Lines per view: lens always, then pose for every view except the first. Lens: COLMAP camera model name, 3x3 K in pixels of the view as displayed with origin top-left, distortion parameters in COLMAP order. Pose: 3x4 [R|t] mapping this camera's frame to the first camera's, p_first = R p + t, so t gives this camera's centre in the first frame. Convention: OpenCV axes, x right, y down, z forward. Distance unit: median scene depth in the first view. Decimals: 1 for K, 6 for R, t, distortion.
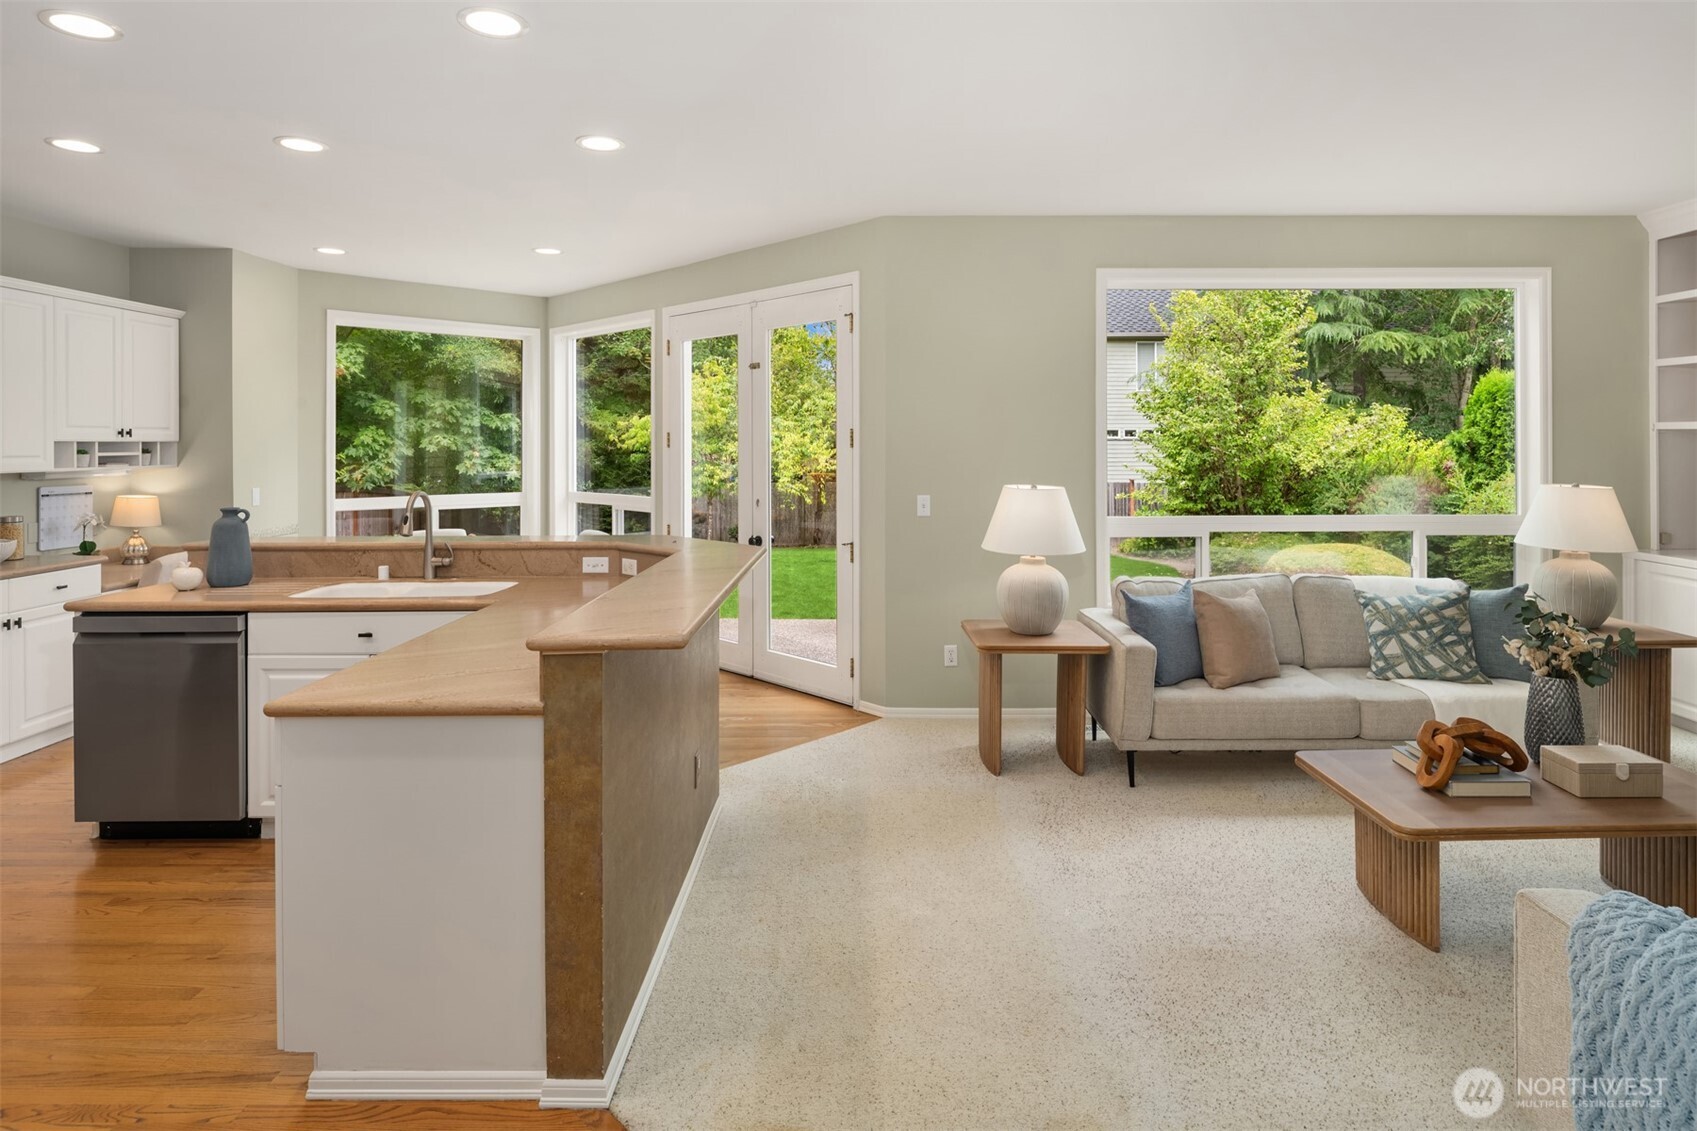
lens RADIAL K [[932.2, 0, 882.4], [0, 932.2, 441.7], [0, 0, 1]] dist [0.001455, -0.005439]
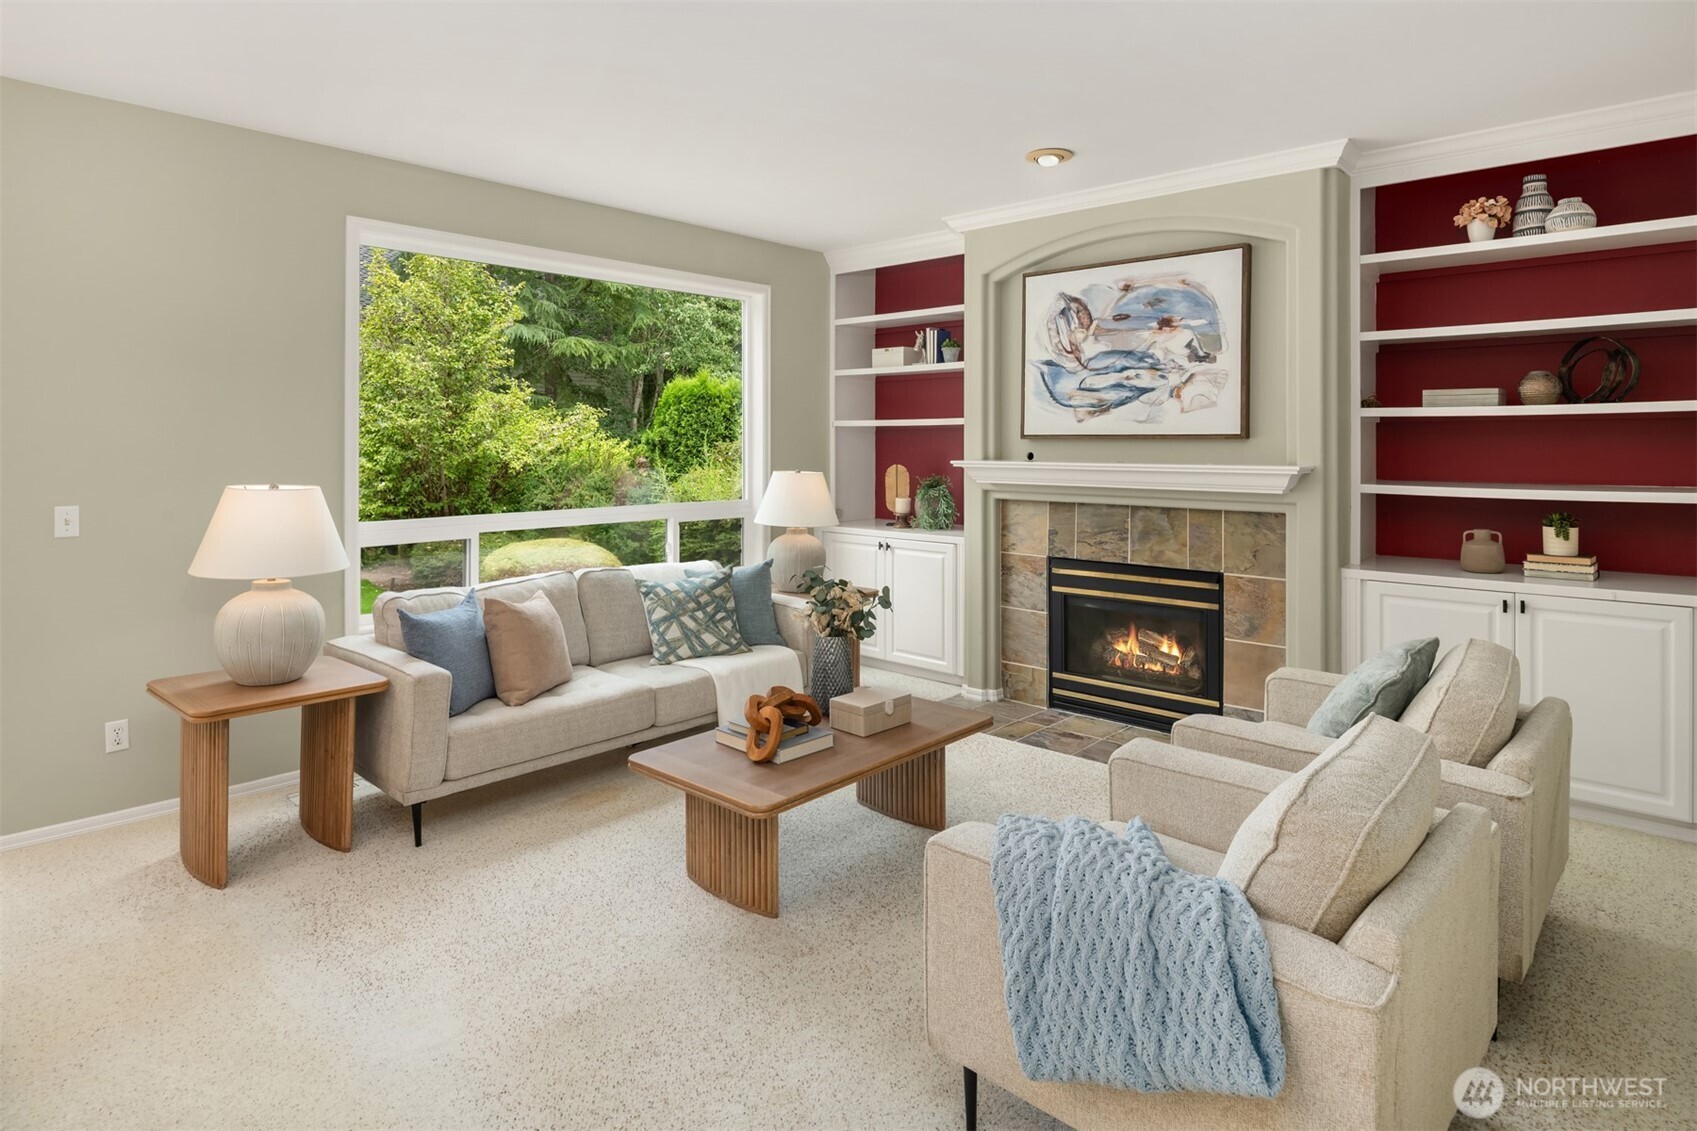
lens RADIAL K [[932.2, 0, 871.2], [0, 932.2, 439.8], [0, 0, 1]] dist [0.001455, -0.005439]
pose [[0.679907, 0.005153, 0.733280, -0.051753], [-0.003166, 0.999987, -0.004092, 0.009555], [-0.733292, 0.000461, 0.679914, 0.111752]]
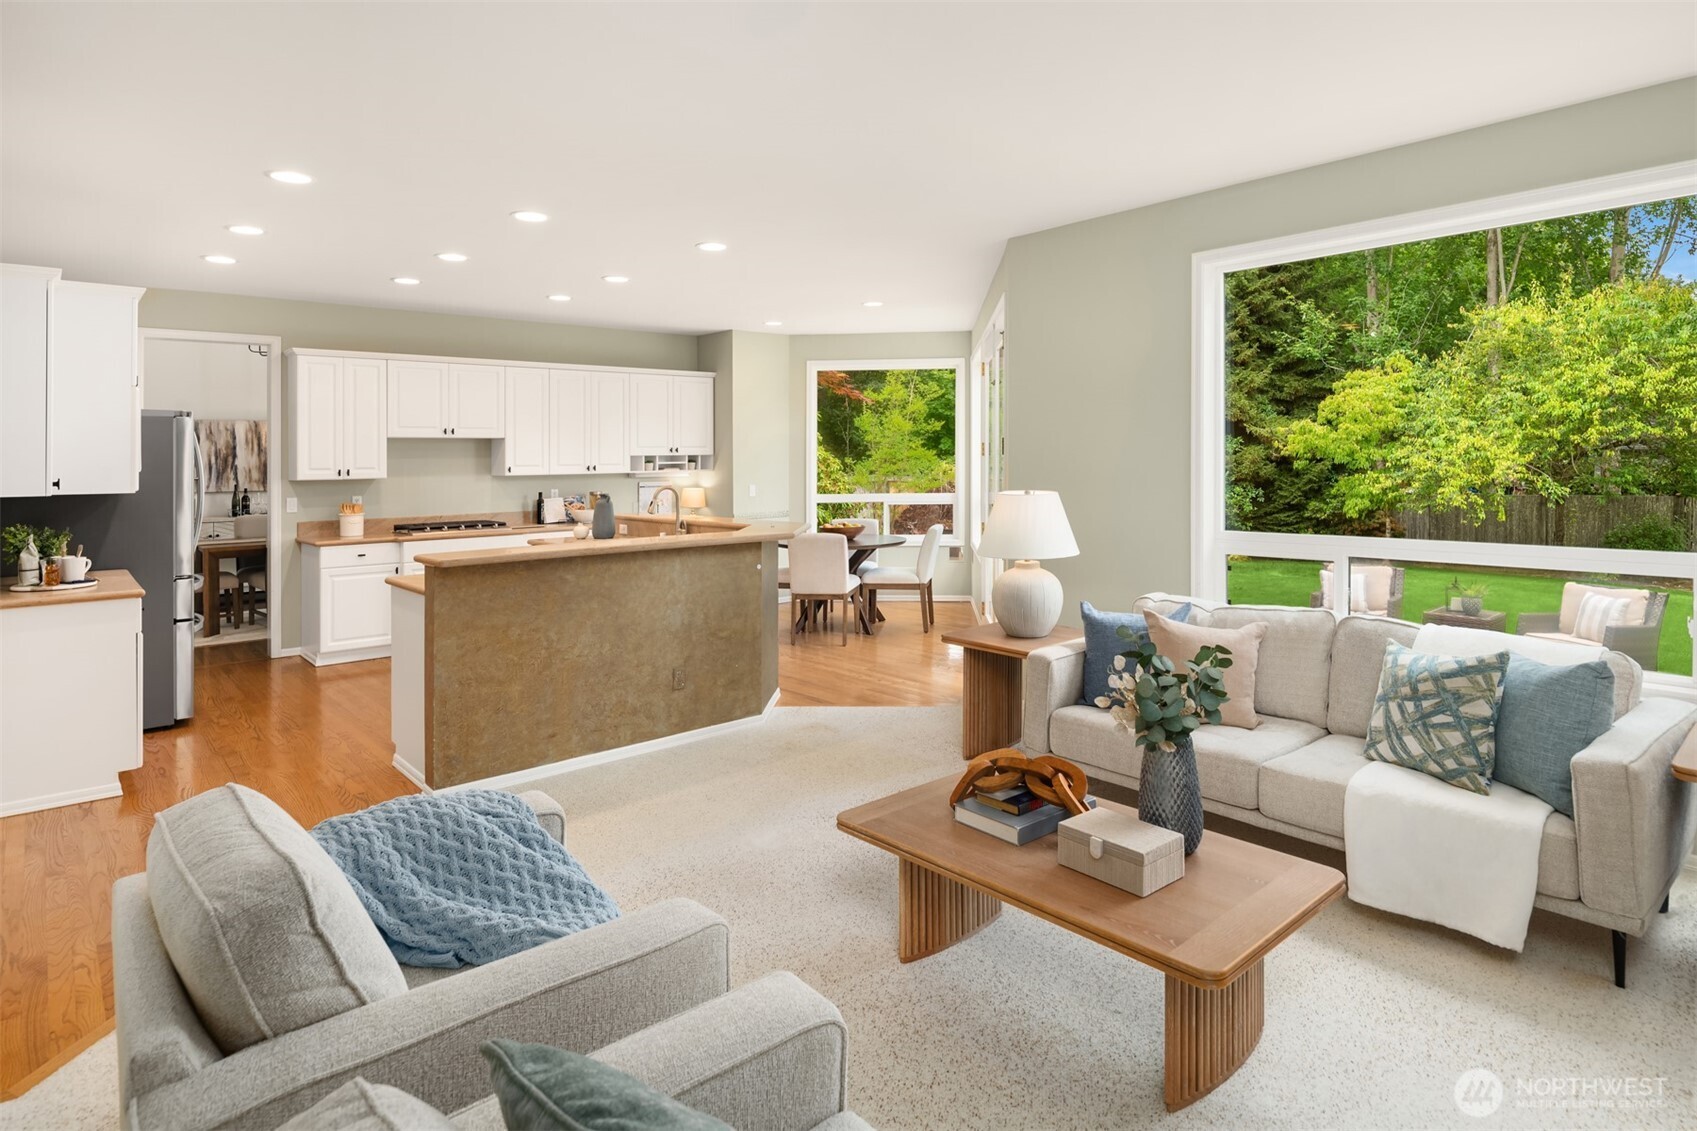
lens RADIAL K [[932.2, 0, 873.6], [0, 932.2, 445.9], [0, 0, 1]] dist [0.001455, -0.005439]
pose [[0.658137, -0.016511, -0.752717, 0.694179], [0.014149, 0.999854, -0.009561, 0.003841], [0.752765, -0.004358, 0.658275, 0.170152]]
